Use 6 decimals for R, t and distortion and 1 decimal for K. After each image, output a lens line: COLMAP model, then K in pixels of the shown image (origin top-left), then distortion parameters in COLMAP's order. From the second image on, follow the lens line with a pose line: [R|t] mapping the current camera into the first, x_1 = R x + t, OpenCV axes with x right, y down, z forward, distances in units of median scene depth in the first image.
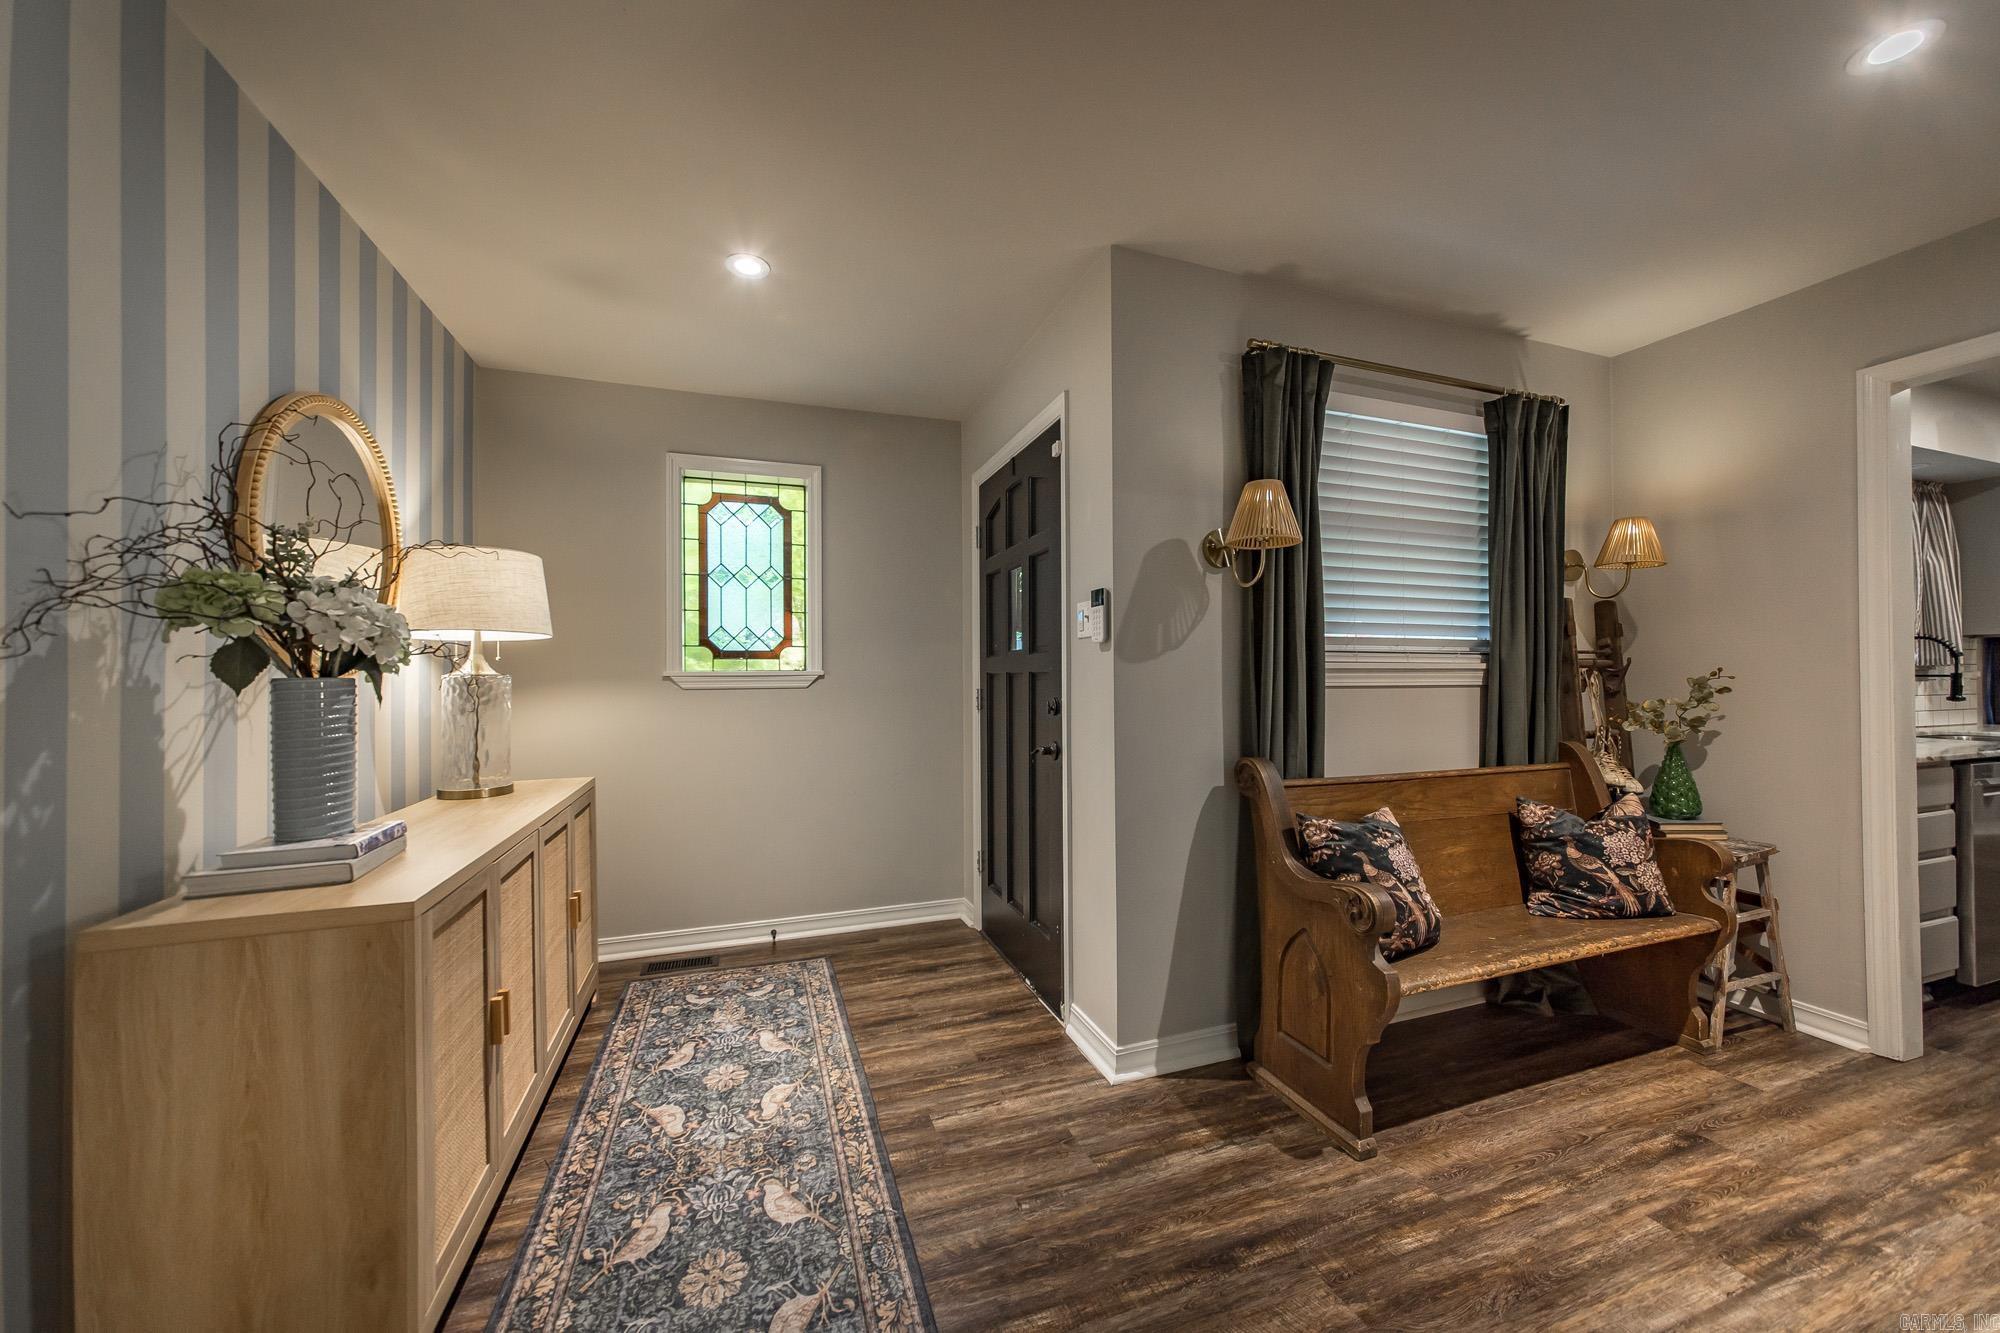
lens RADIAL K [[689.1, 0, 1000.0], [0, 689.1, 666.5], [0, 0, 1]] dist [0.002275, 0.000297]
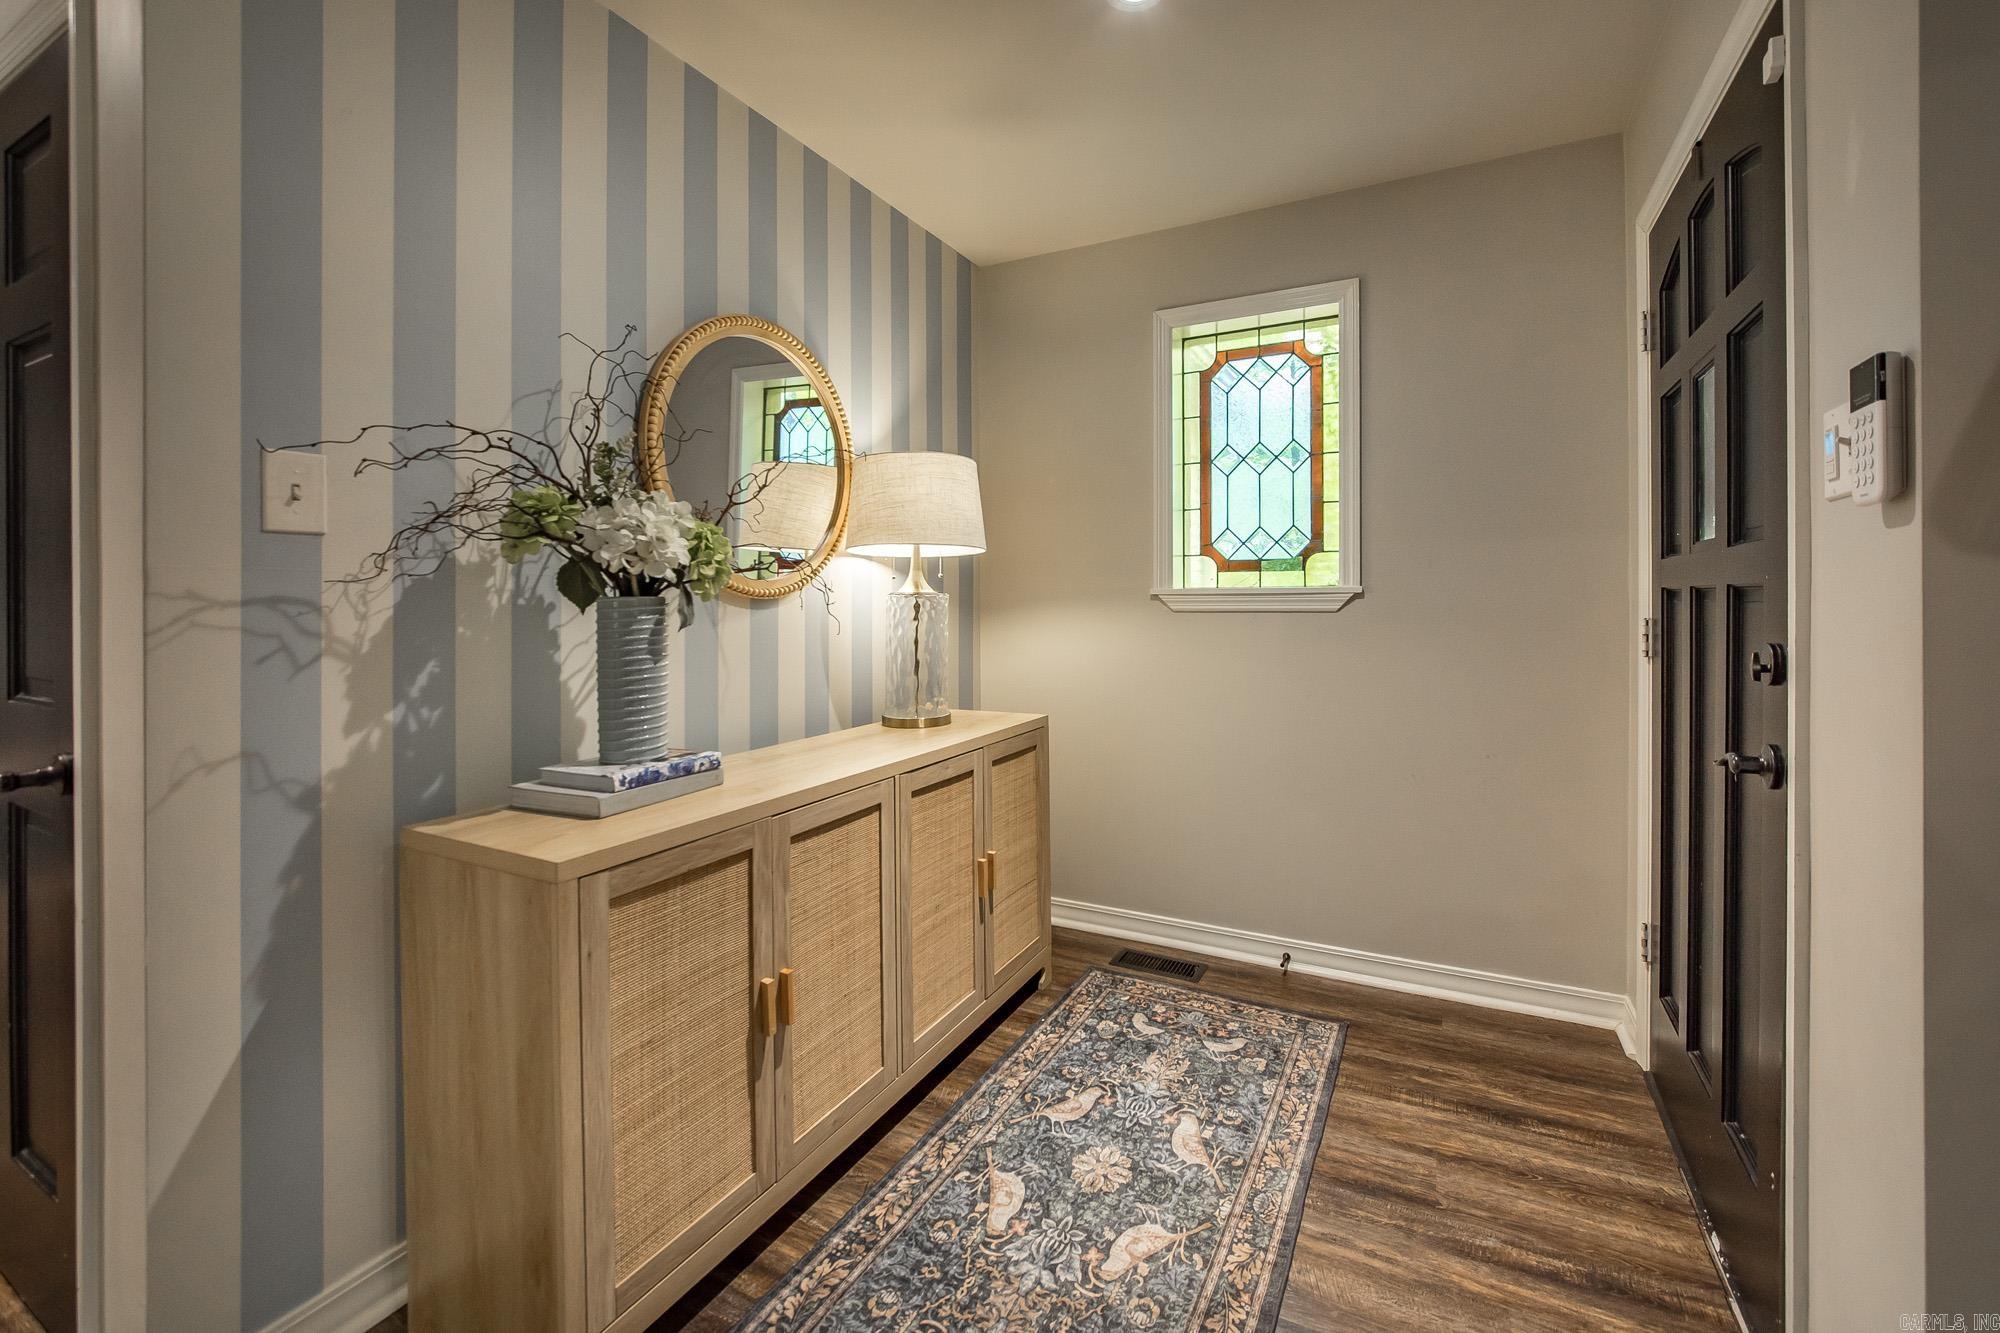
lens RADIAL K [[815.9, 0, 1043.6], [0, 815.9, 597.6], [0, 0, 1]] dist [-0.011574, -0.000455]
pose [[0.701761, 0.001917, -0.712410, 0.120110], [0.010633, 0.999857, 0.013164, 0.004553], [0.712333, -0.016813, 0.701640, 0.323972]]
